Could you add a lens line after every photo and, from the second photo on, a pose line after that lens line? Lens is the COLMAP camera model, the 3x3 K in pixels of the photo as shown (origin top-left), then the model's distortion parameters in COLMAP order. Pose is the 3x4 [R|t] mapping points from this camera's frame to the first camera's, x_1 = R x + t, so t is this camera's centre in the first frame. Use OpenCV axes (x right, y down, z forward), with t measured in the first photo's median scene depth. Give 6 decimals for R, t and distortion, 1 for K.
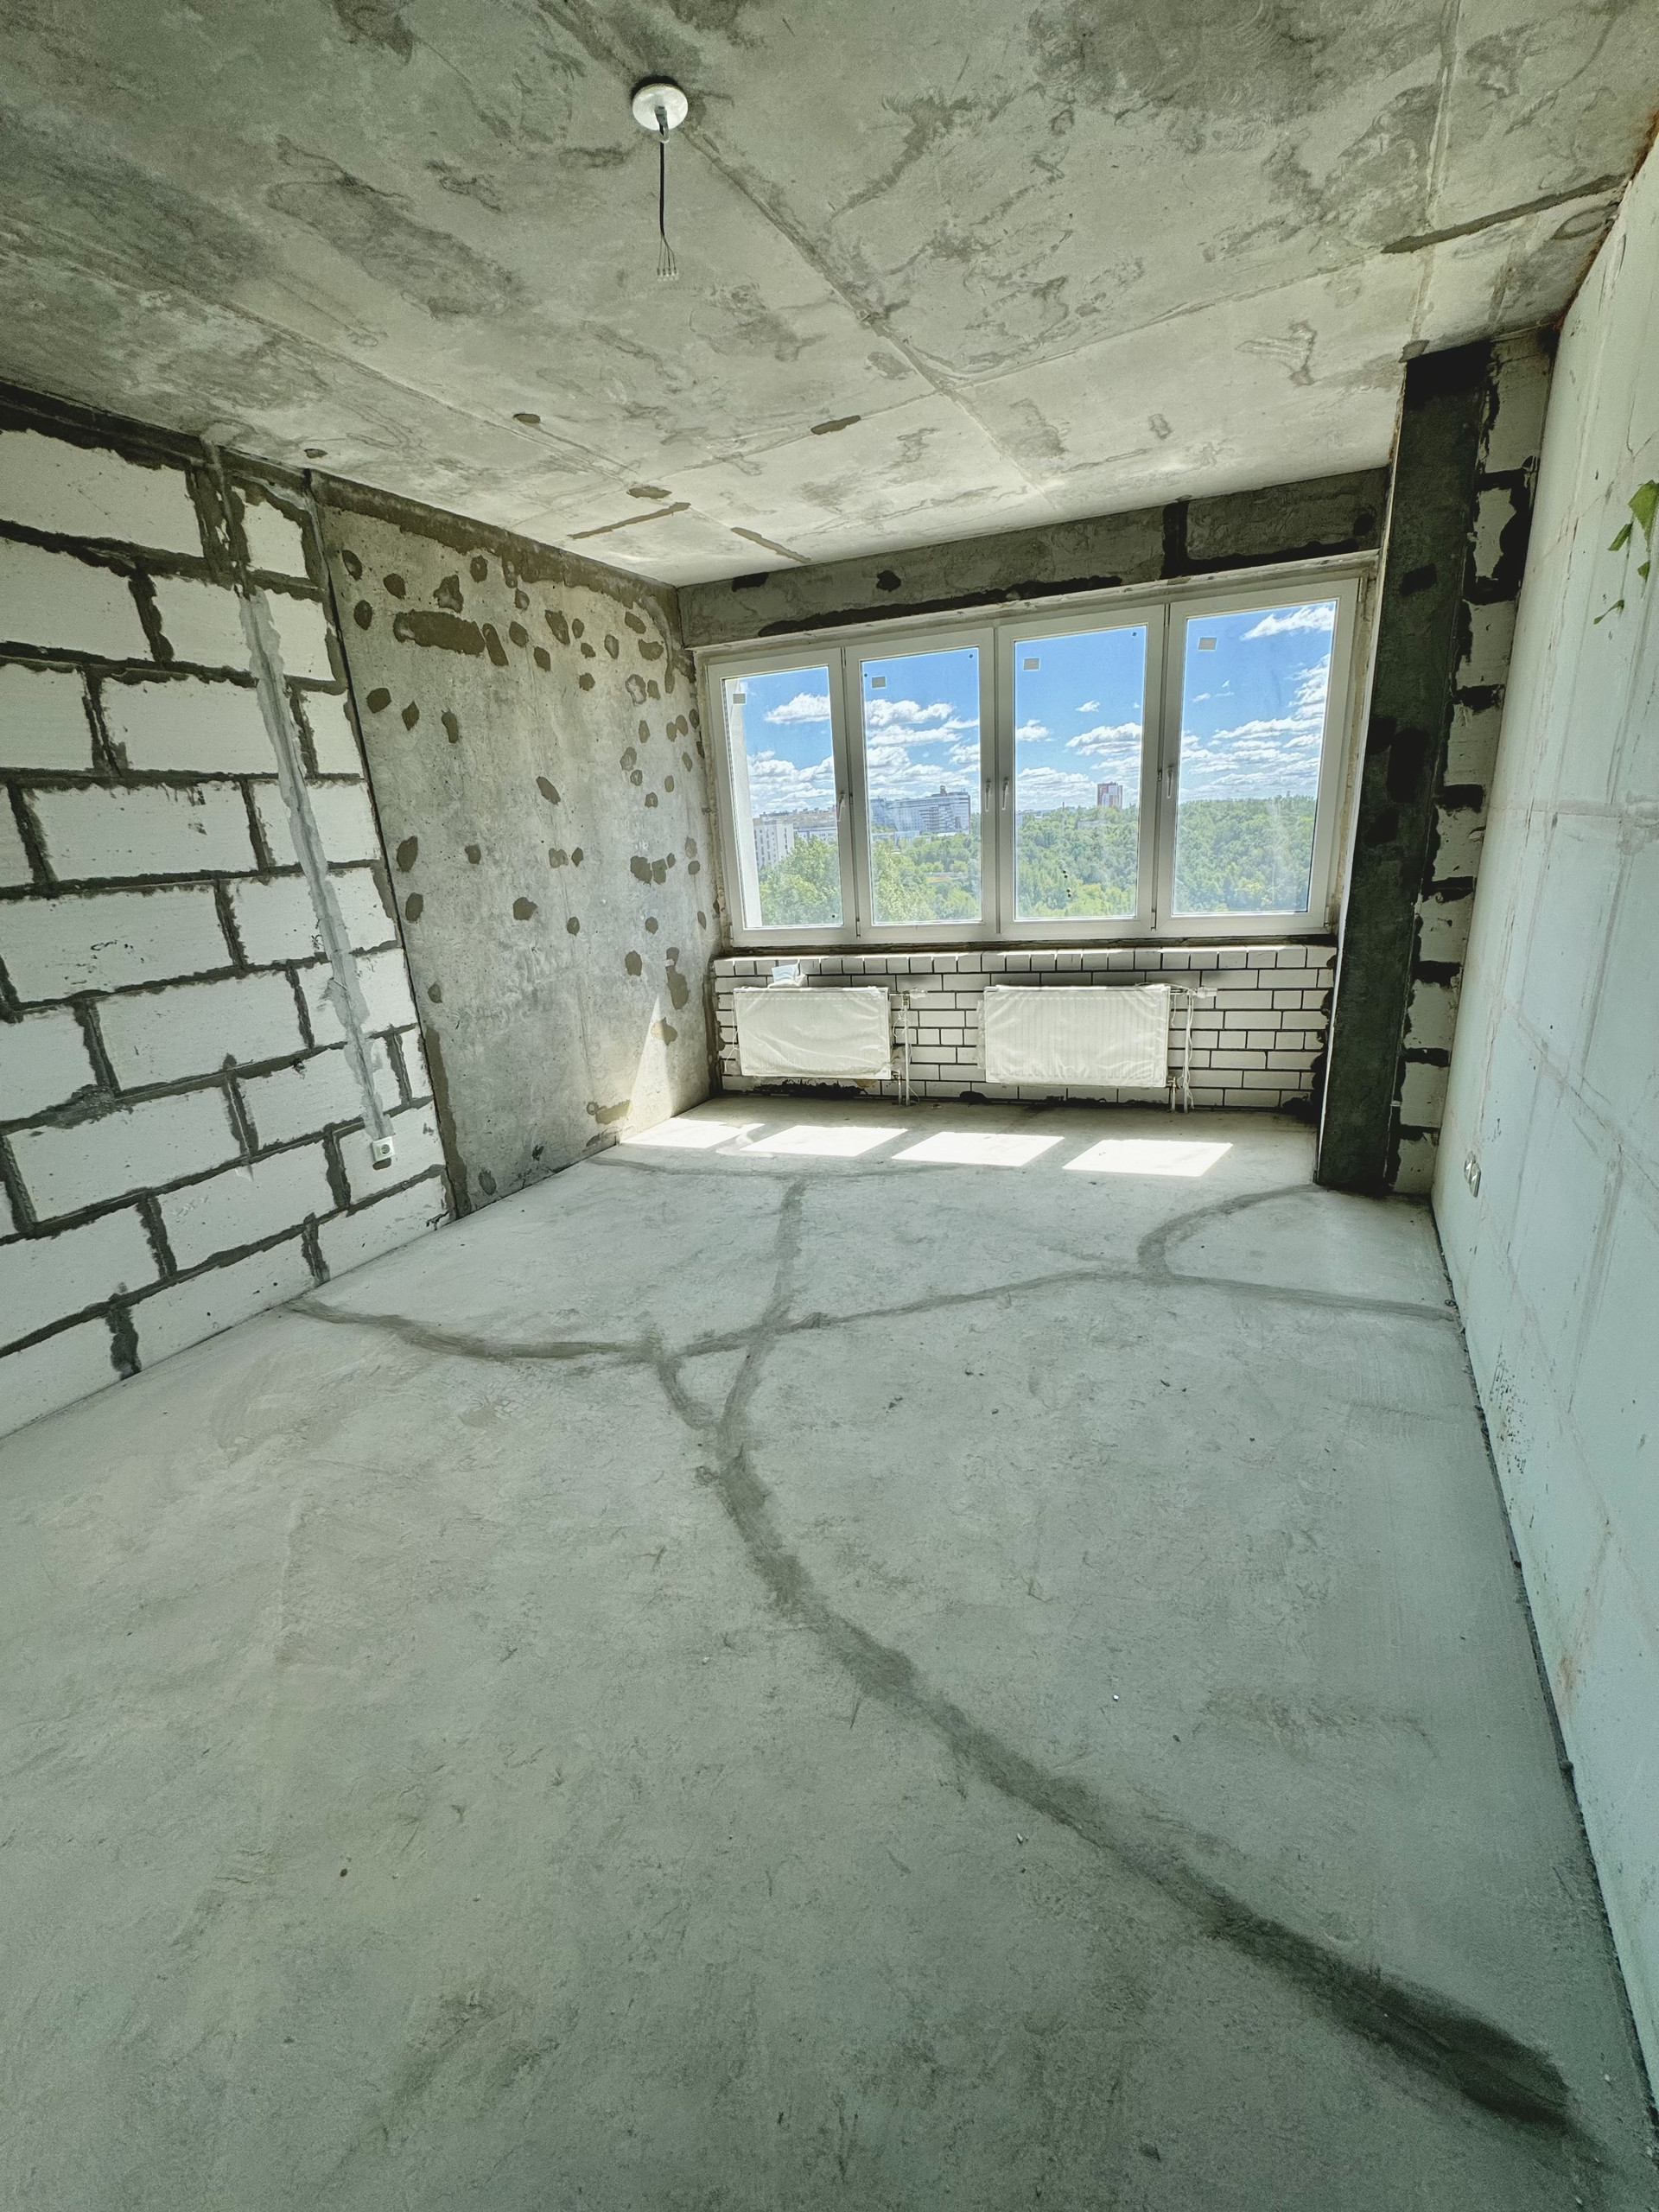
lens RADIAL K [[875.0, 0, 829.5], [0, 875.0, 1106.0], [0, 0, 1]] dist [-0.002483, -0.000035]
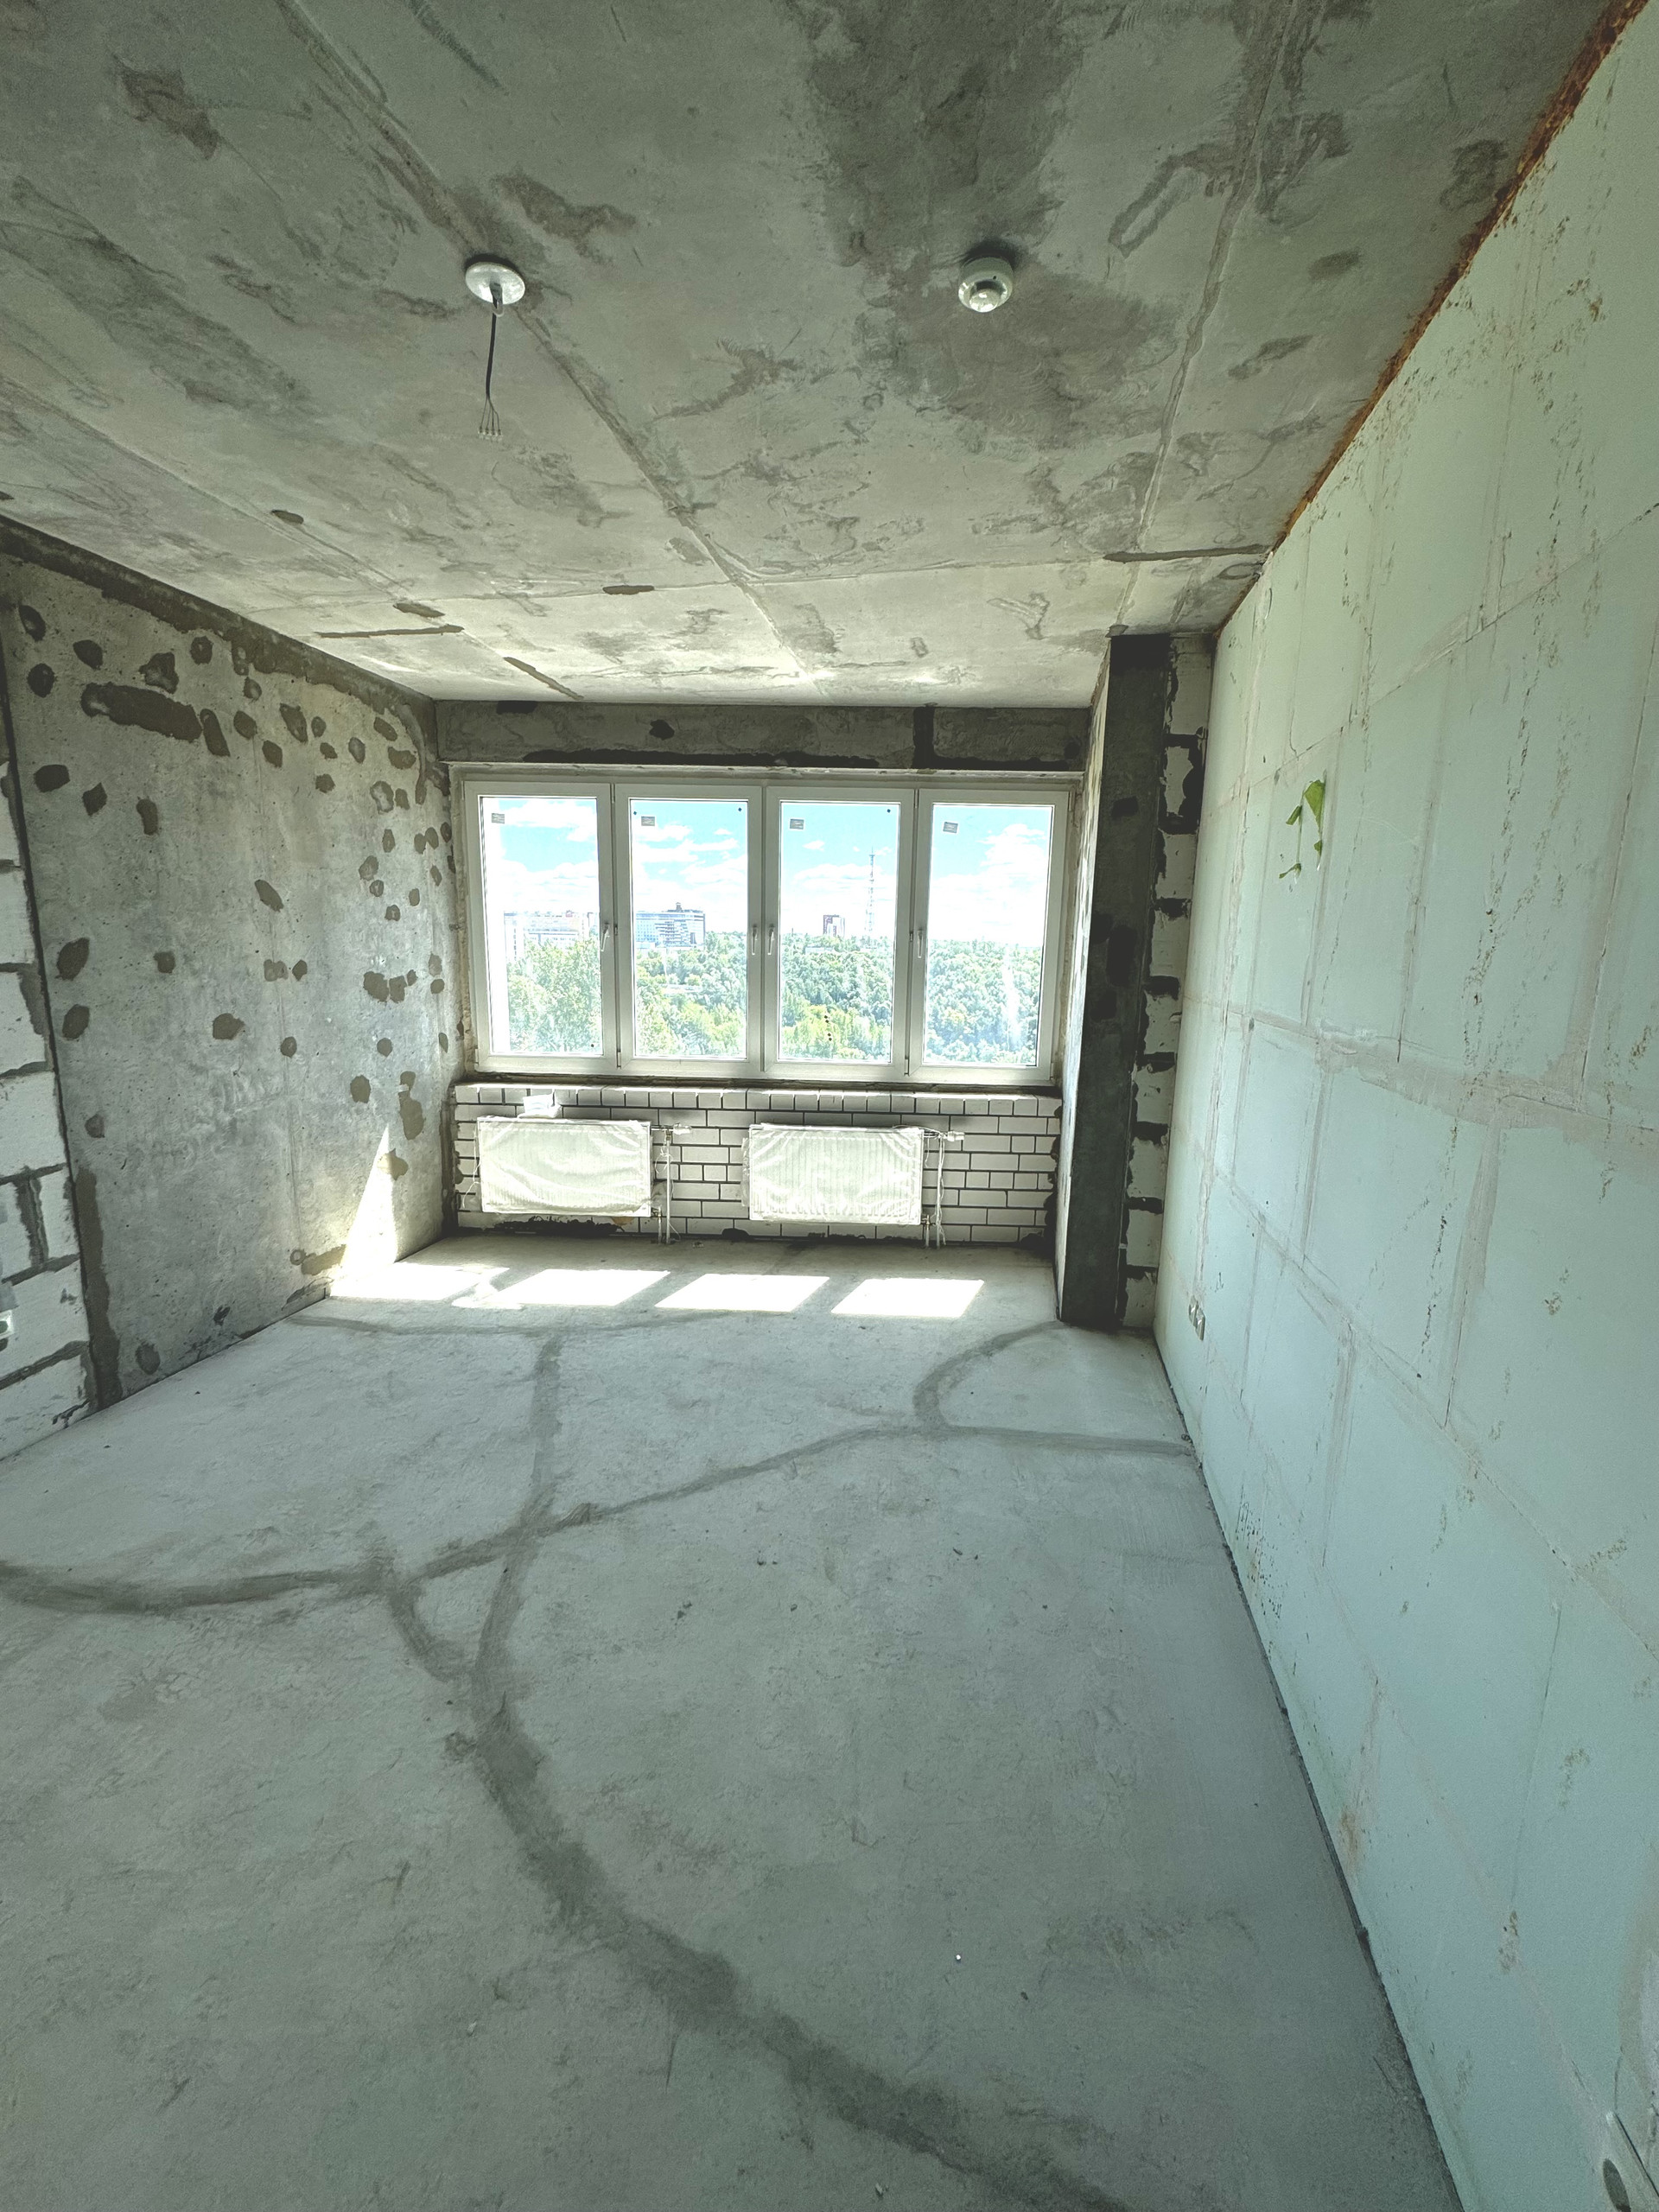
lens RADIAL K [[878.1, 0, 829.5], [0, 878.1, 1106.0], [0, 0, 1]] dist [-0.002364, 0.000116]
pose [[0.954936, 0.029346, 0.295357, -0.056025], [0.008048, 0.992174, -0.124600, -0.054323], [-0.296702, 0.121362, 0.947227, 0.035333]]
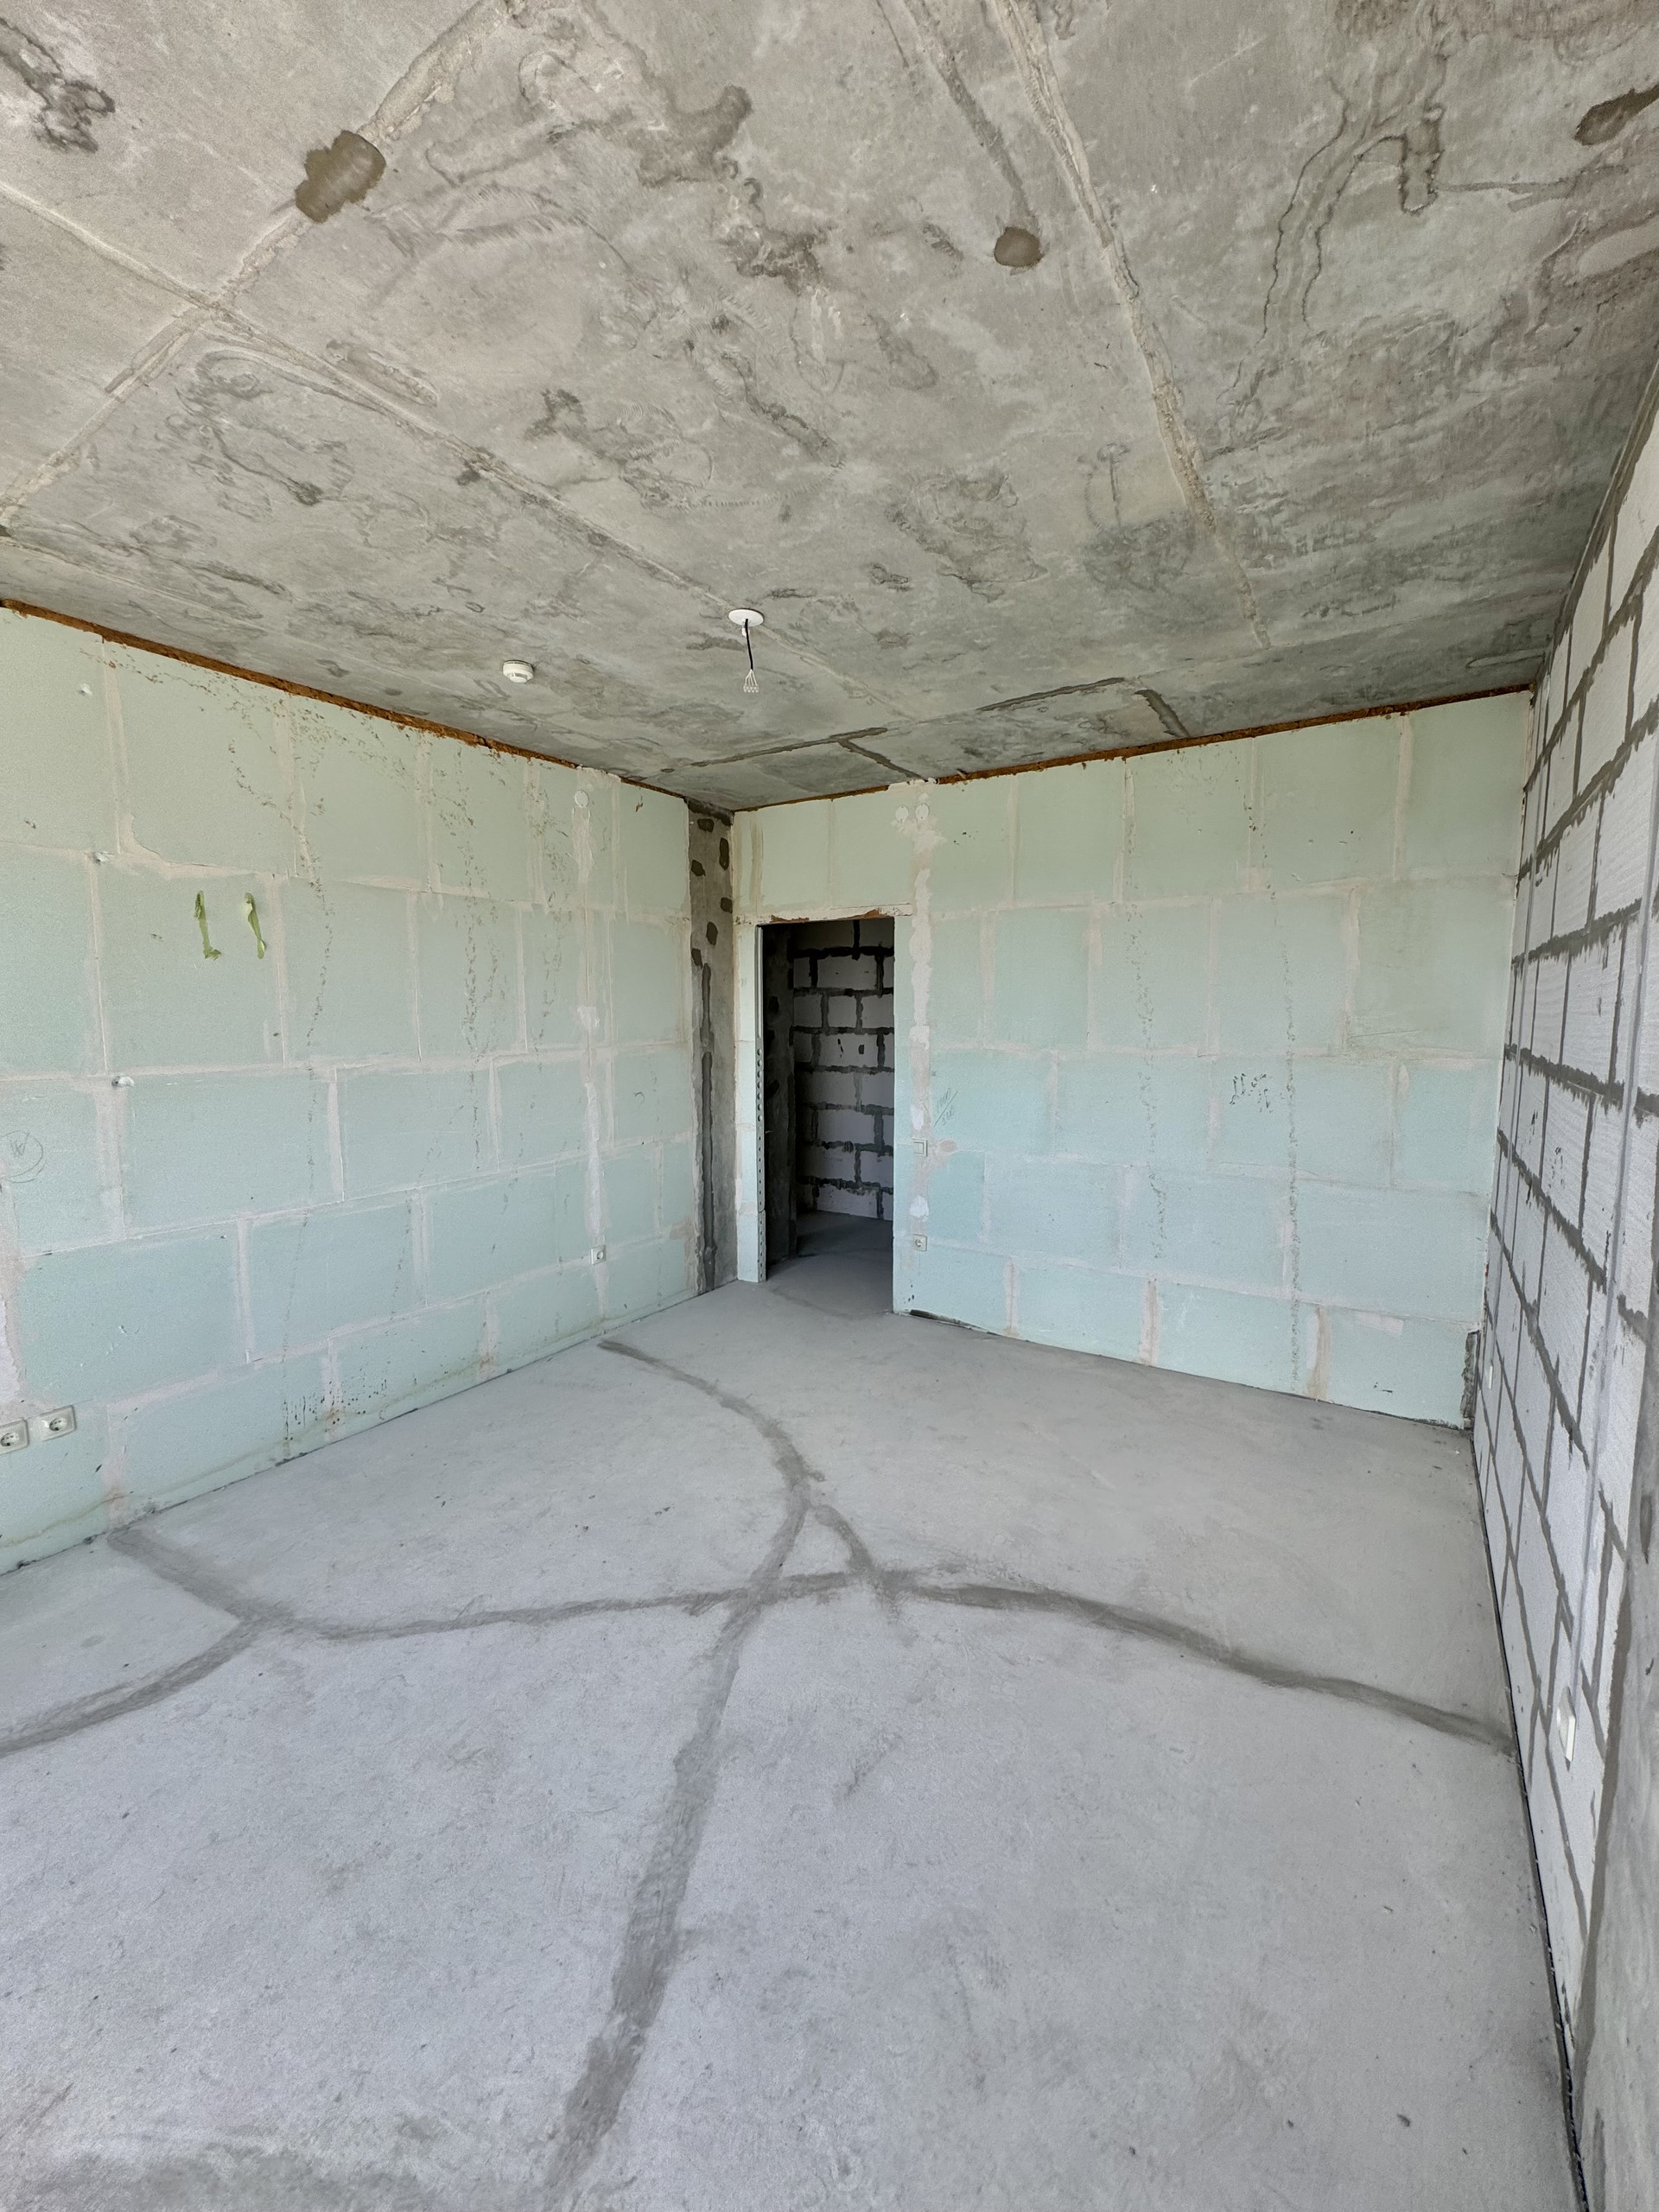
lens RADIAL K [[878.1, 0, 829.5], [0, 878.1, 1106.0], [0, 0, 1]] dist [-0.002364, 0.000116]
pose [[-0.994472, 0.055272, 0.089283, -0.256941], [0.086289, 0.914668, 0.394889, -0.551014], [-0.059838, 0.400410, -0.914380, 1.647690]]
